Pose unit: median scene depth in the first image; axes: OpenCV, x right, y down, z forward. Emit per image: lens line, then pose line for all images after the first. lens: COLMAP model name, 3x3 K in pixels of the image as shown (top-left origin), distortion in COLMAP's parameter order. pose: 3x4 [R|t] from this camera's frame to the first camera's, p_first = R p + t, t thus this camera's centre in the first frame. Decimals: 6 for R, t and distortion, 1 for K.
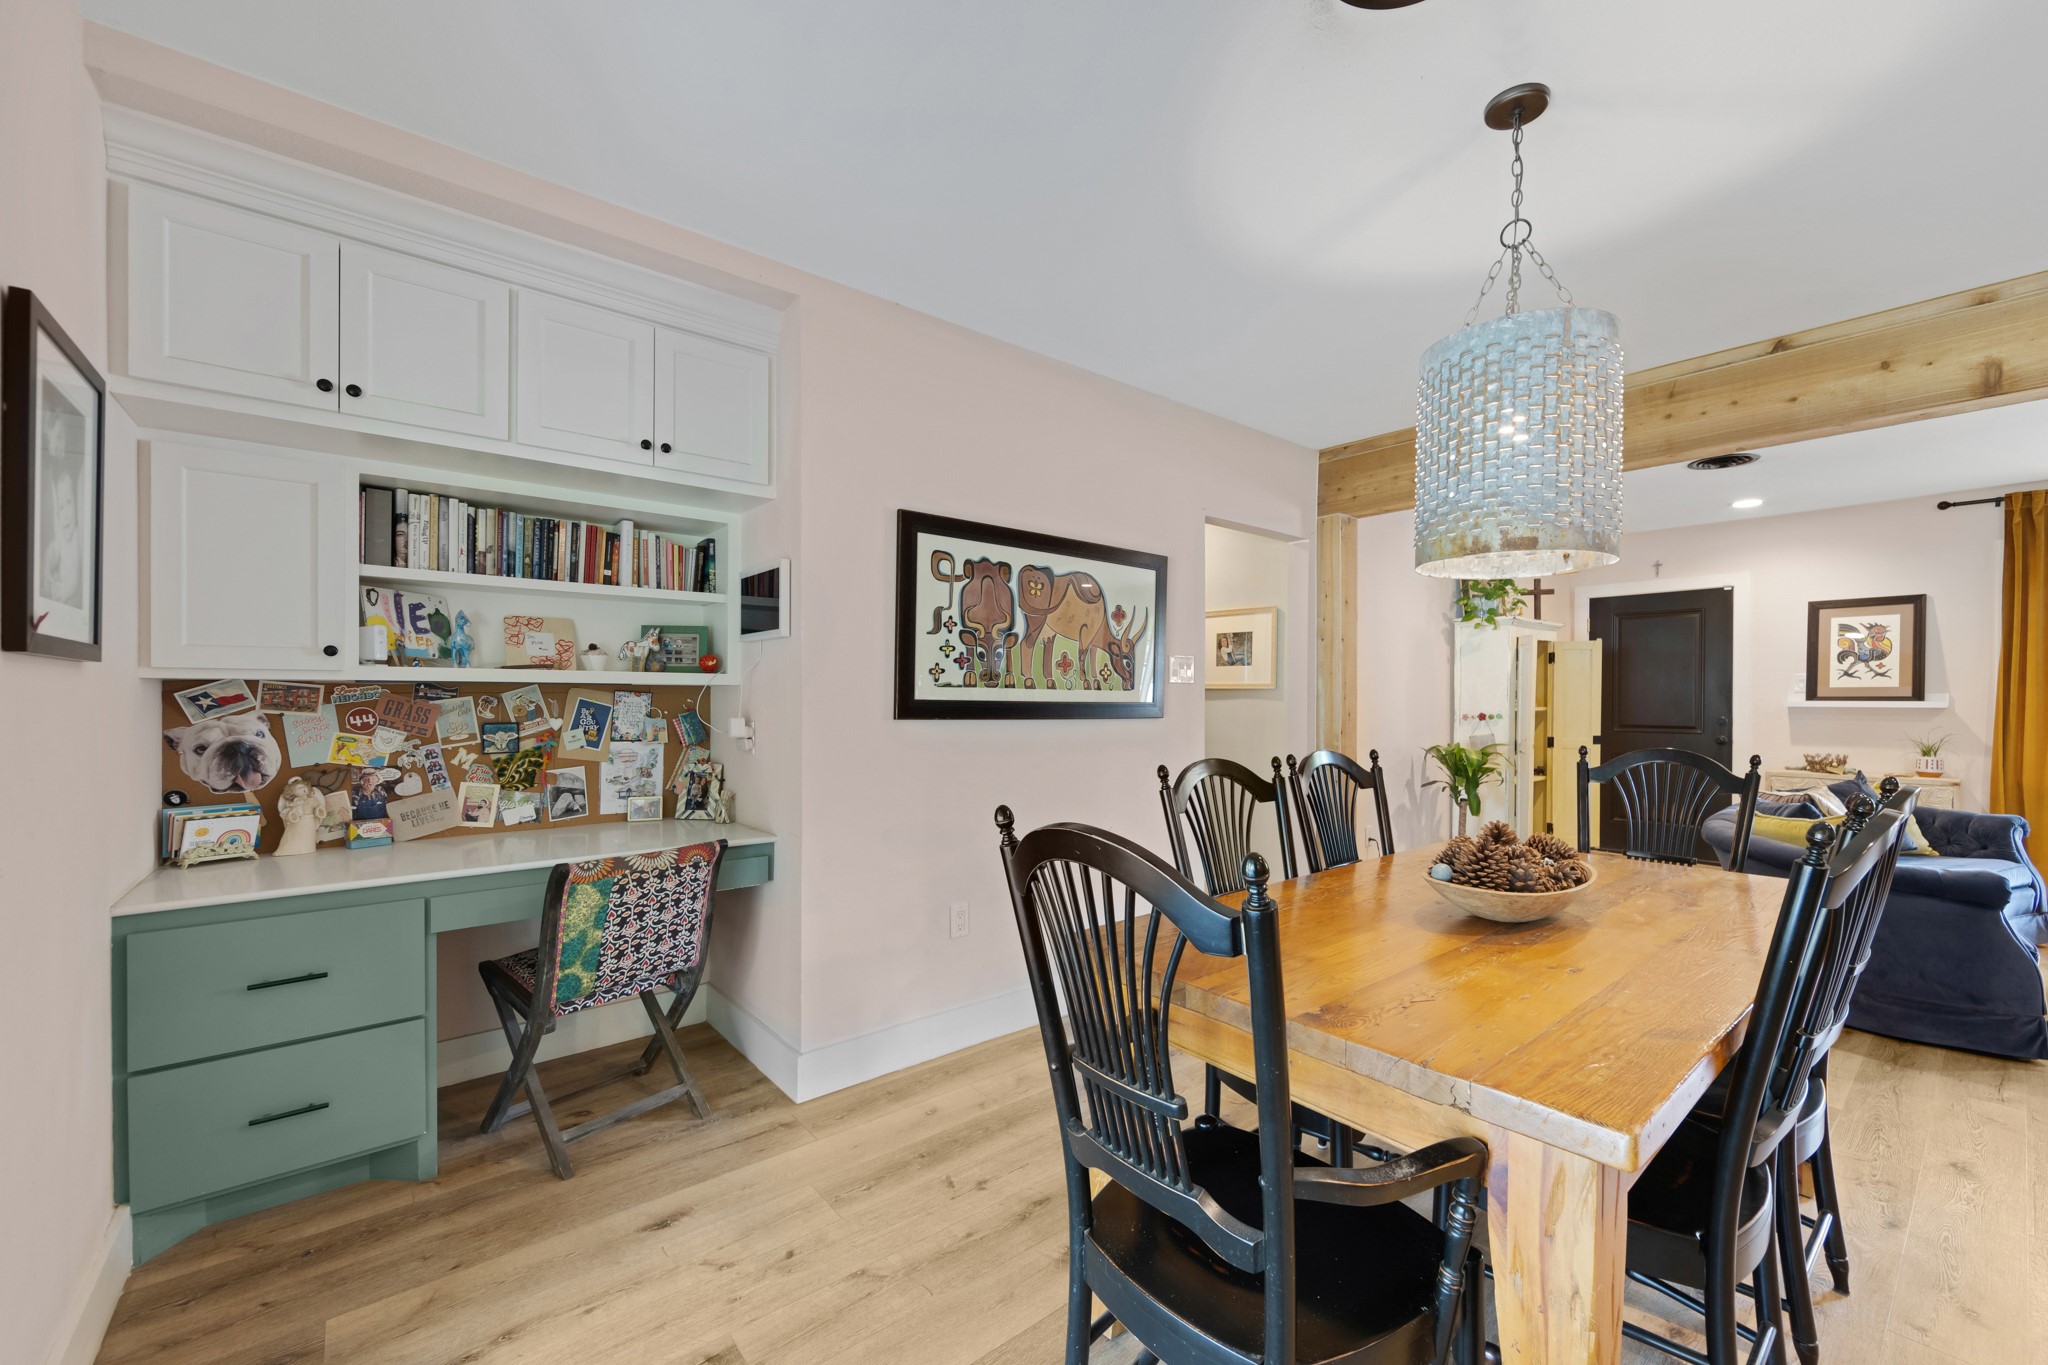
lens RADIAL K [[806.2, 0, 1023.6], [0, 806.2, 701.3], [0, 0, 1]] dist [-0.004830, 0.000075]
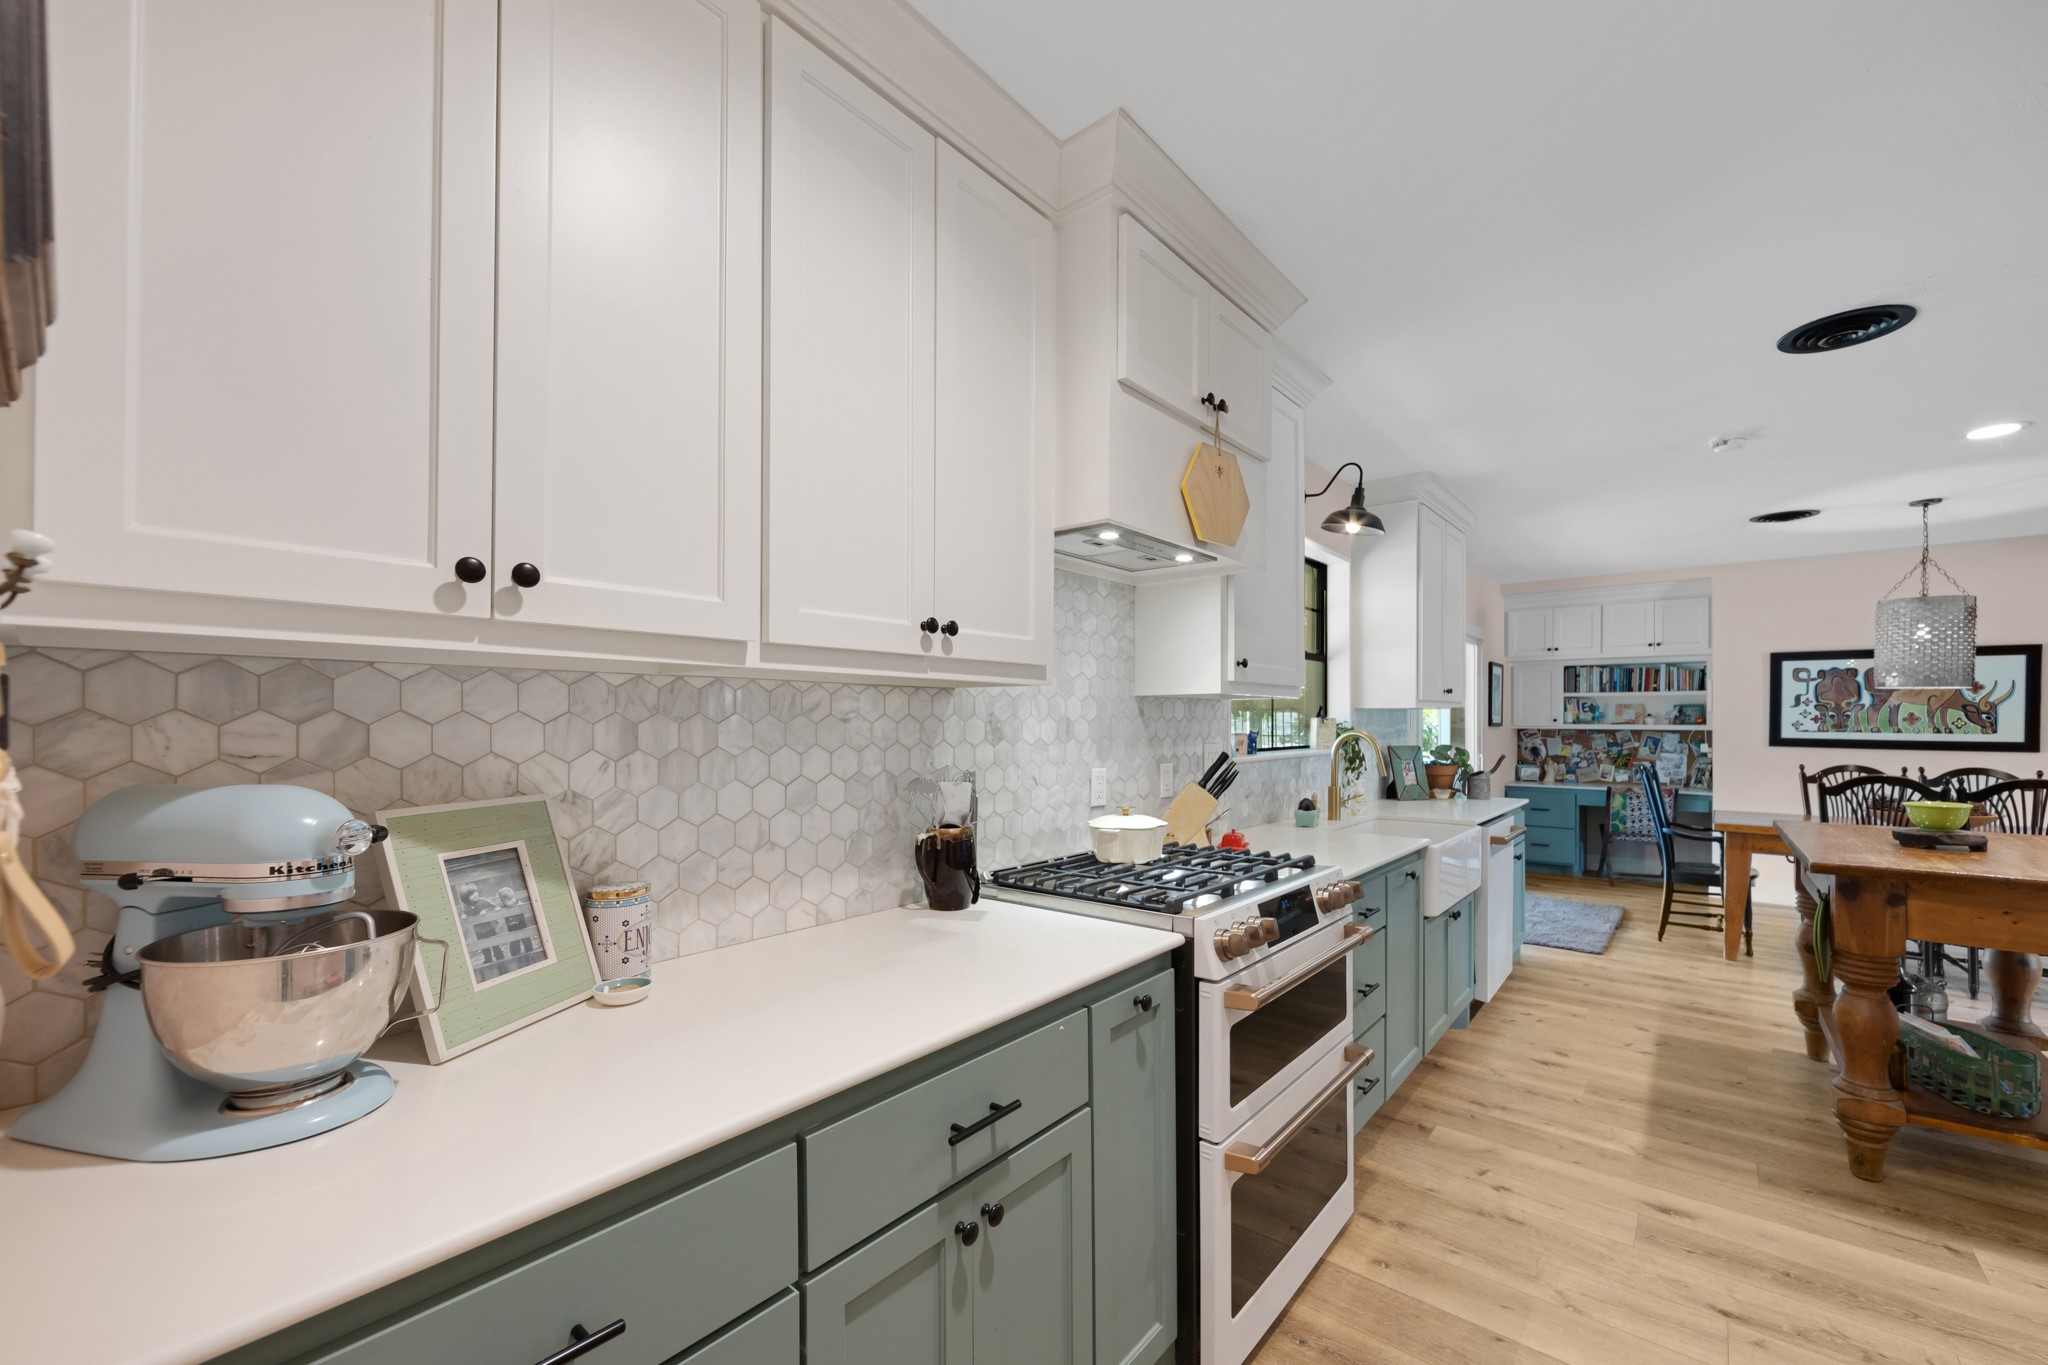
lens RADIAL K [[806.2, 0, 1059.5], [0, 806.2, 720.0], [0, 0, 1]] dist [-0.004830, 0.000075]
pose [[0.200441, -0.005161, -0.979692, 1.512837], [-0.008145, 0.999943, -0.006934, -0.018151], [0.979672, 0.009370, 0.200387, -1.279372]]
